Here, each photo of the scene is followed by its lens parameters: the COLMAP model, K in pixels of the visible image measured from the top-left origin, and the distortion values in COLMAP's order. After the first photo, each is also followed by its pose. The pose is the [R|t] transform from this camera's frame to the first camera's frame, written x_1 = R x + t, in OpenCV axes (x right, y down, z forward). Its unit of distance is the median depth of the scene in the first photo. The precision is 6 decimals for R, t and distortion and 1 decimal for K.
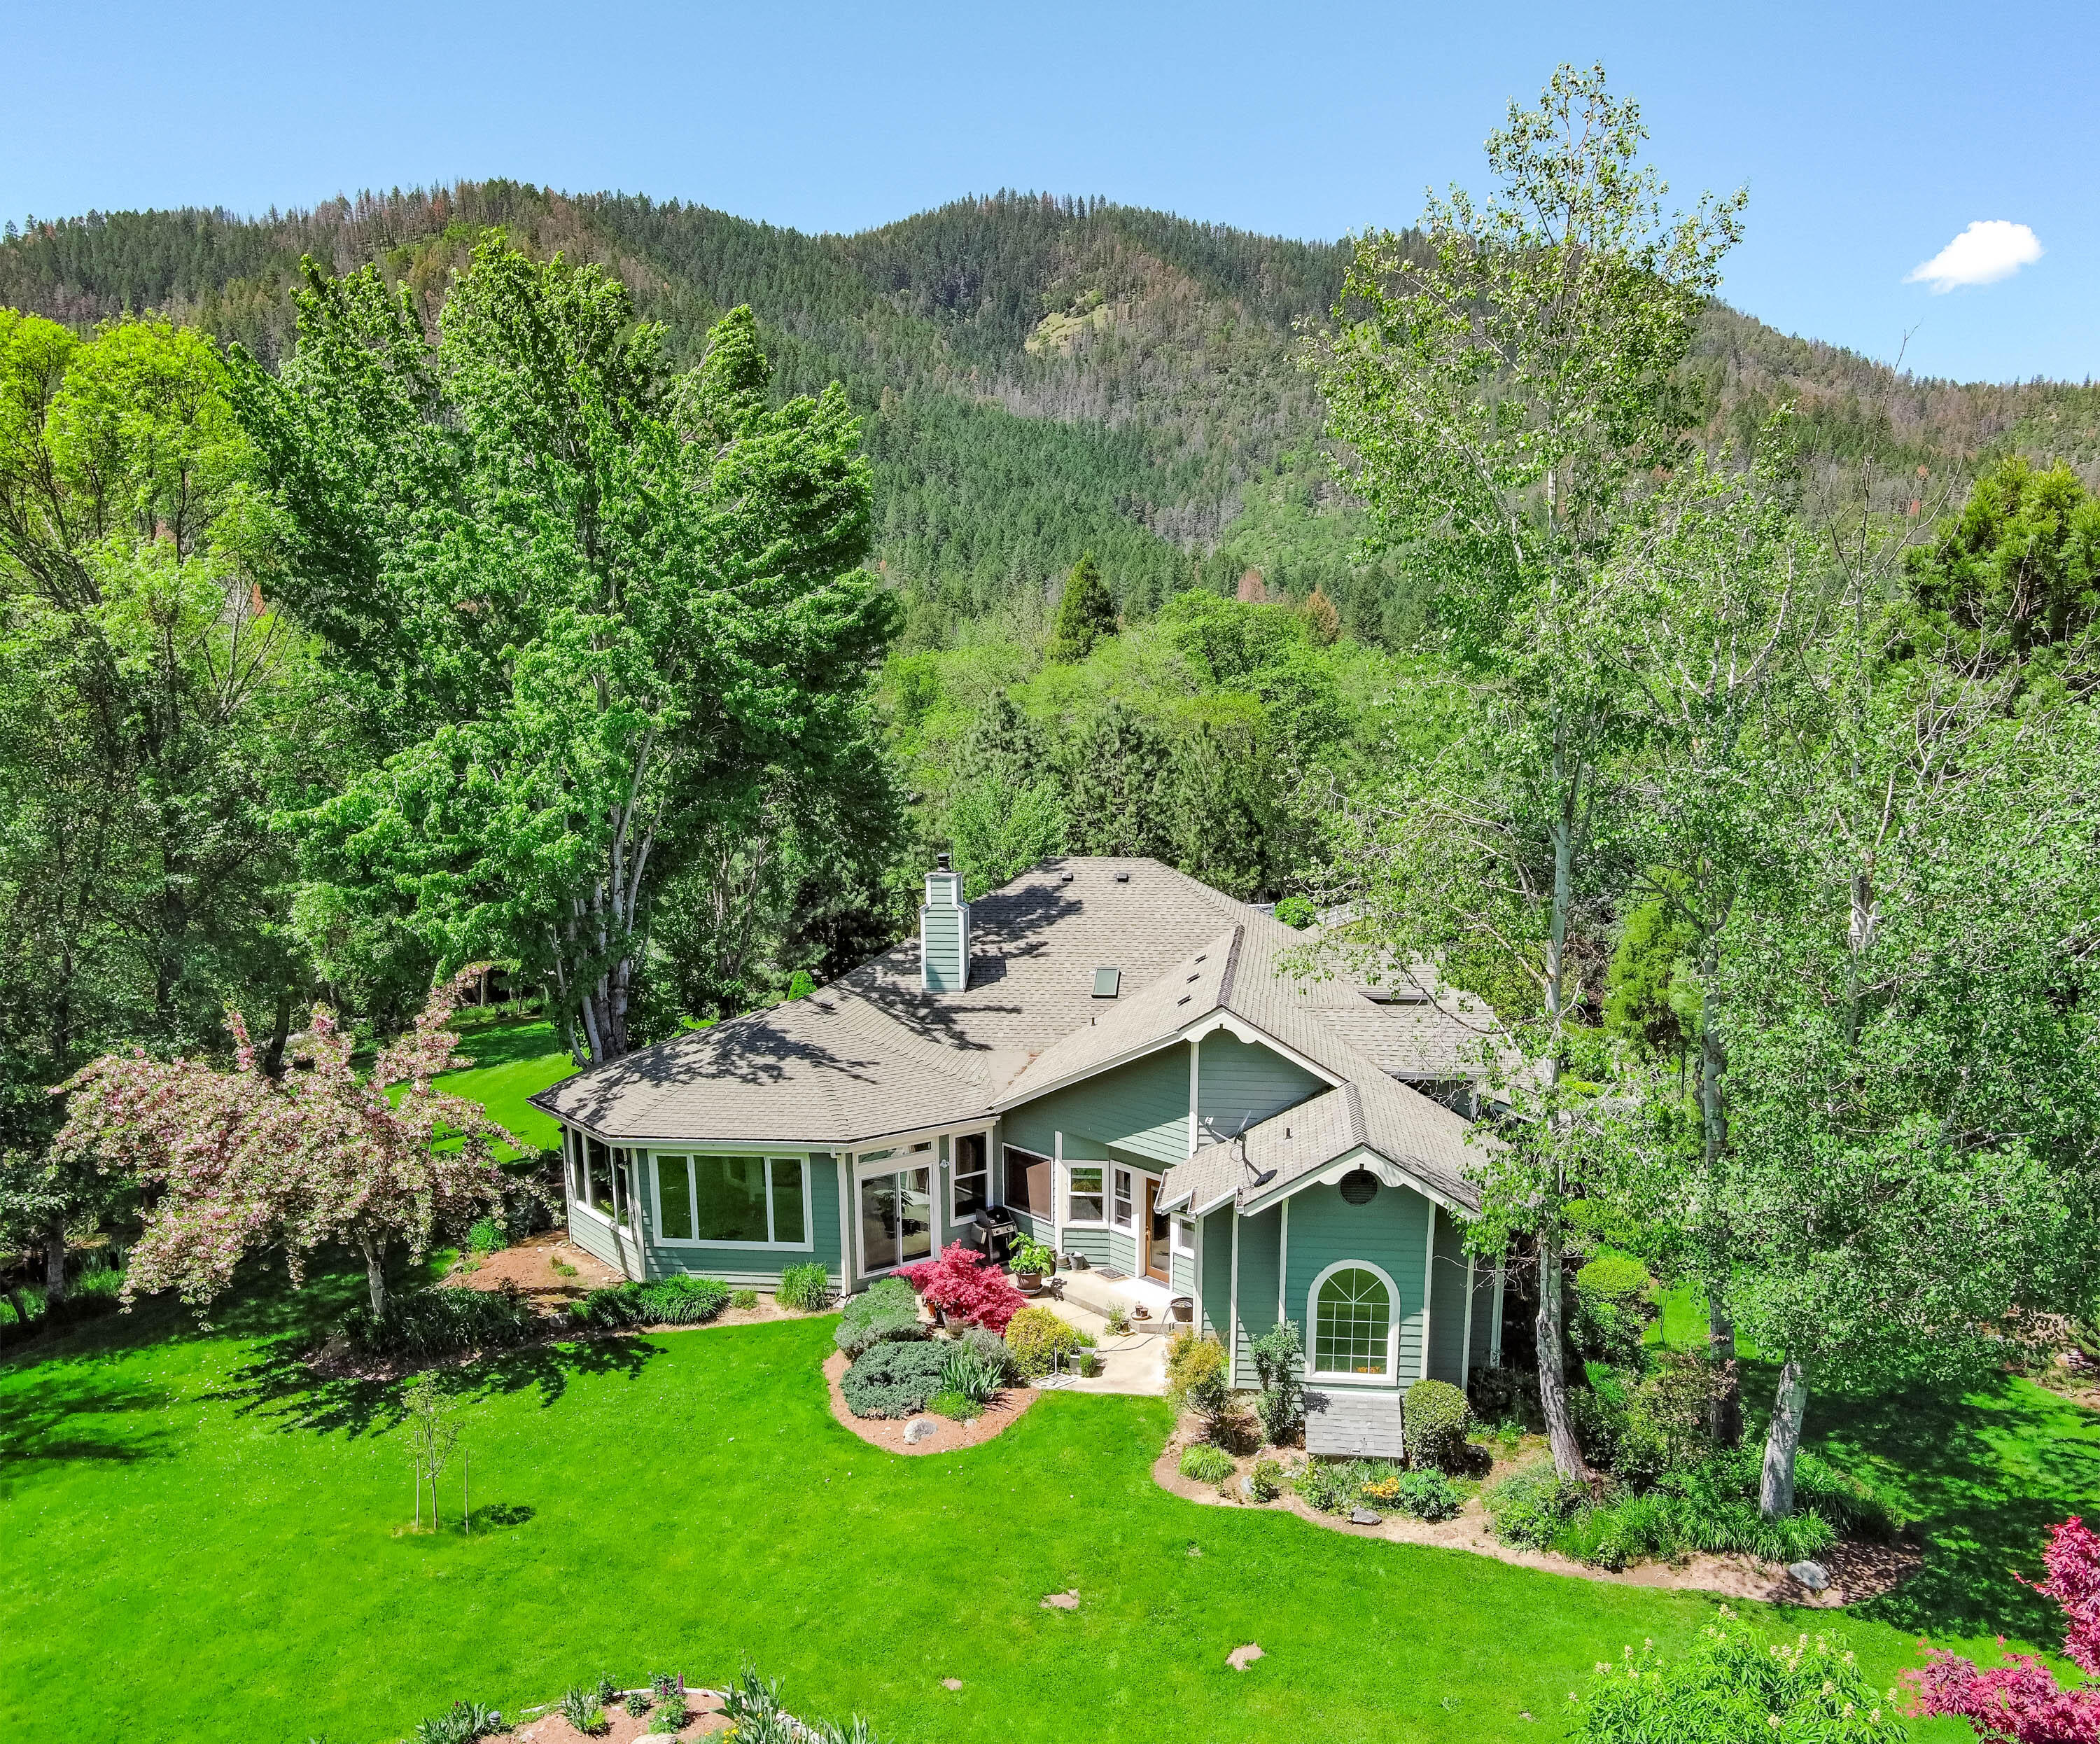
lens RADIAL K [[1575.9, 0, 999.5], [0, 1575.9, 982.9], [0, 0, 1]] dist [0.023580, -0.007994]
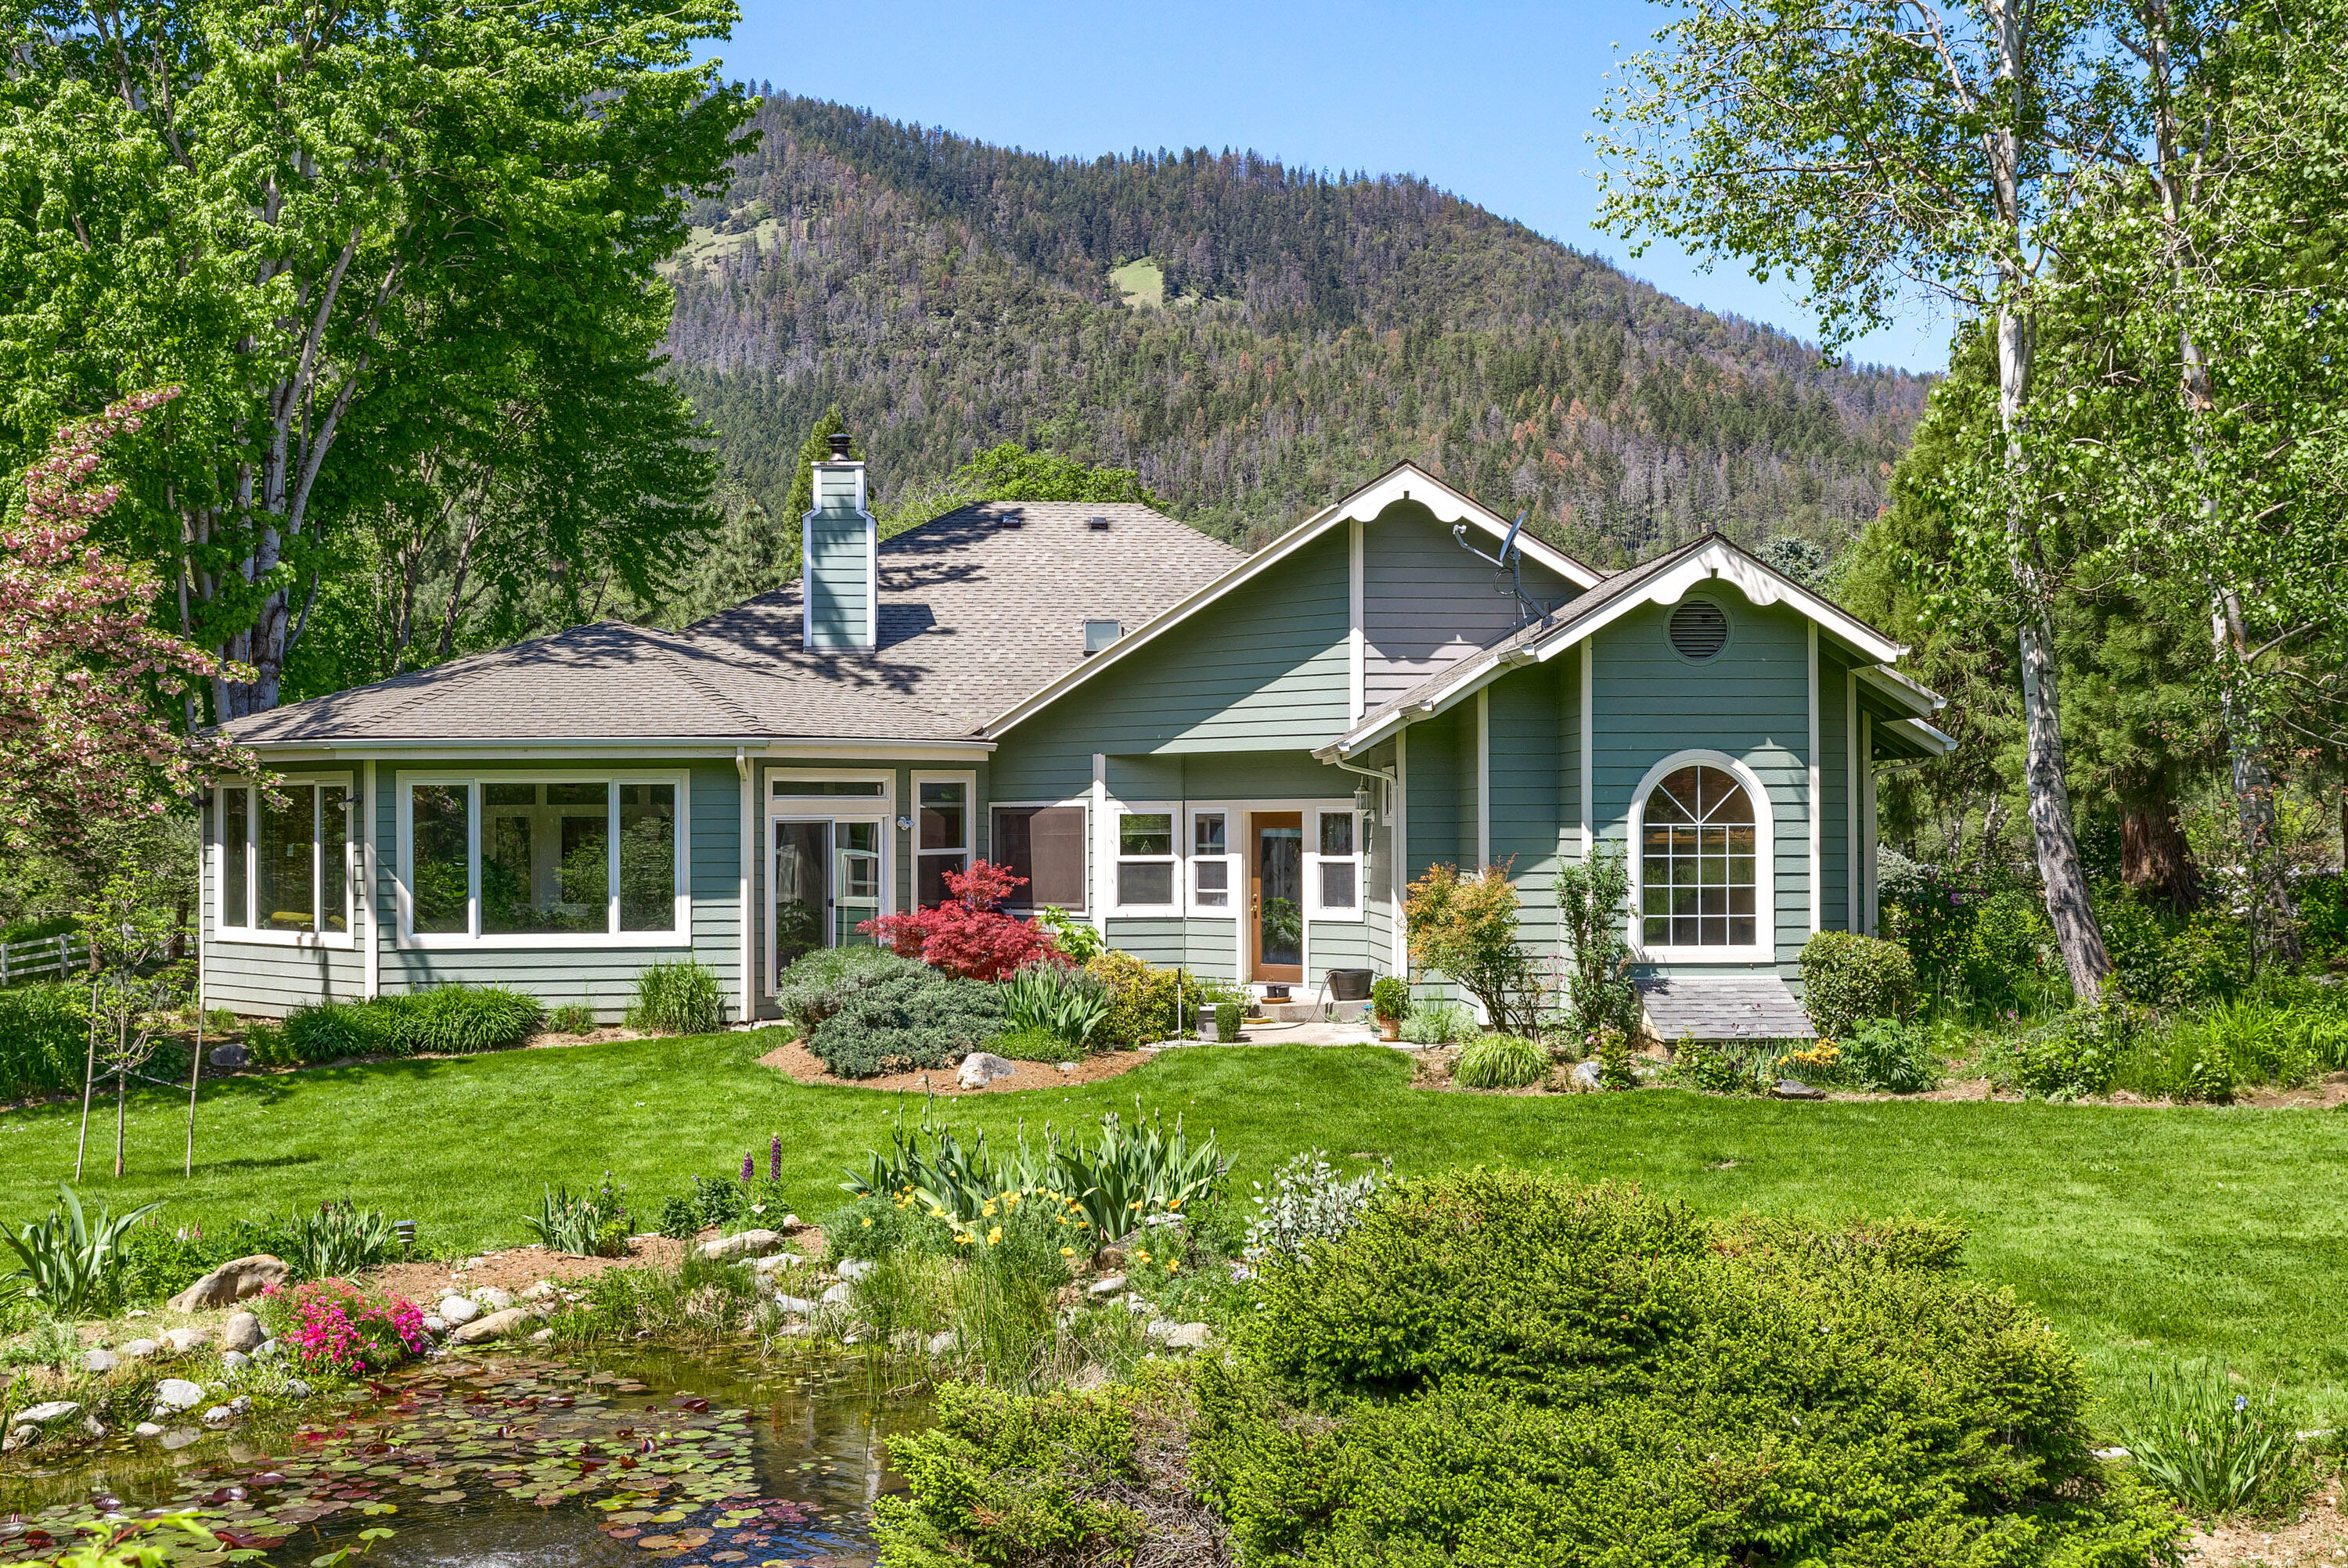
lens RADIAL K [[2422.0, 0, 1025.9], [0, 2422.0, 787.0], [0, 0, 1]] dist [0.009361, -0.023705]
pose [[0.980173, 0.018988, 0.197232, -0.147699], [0.026008, 0.974457, -0.223064, 0.267024], [-0.196430, 0.223771, 0.954642, 0.104020]]
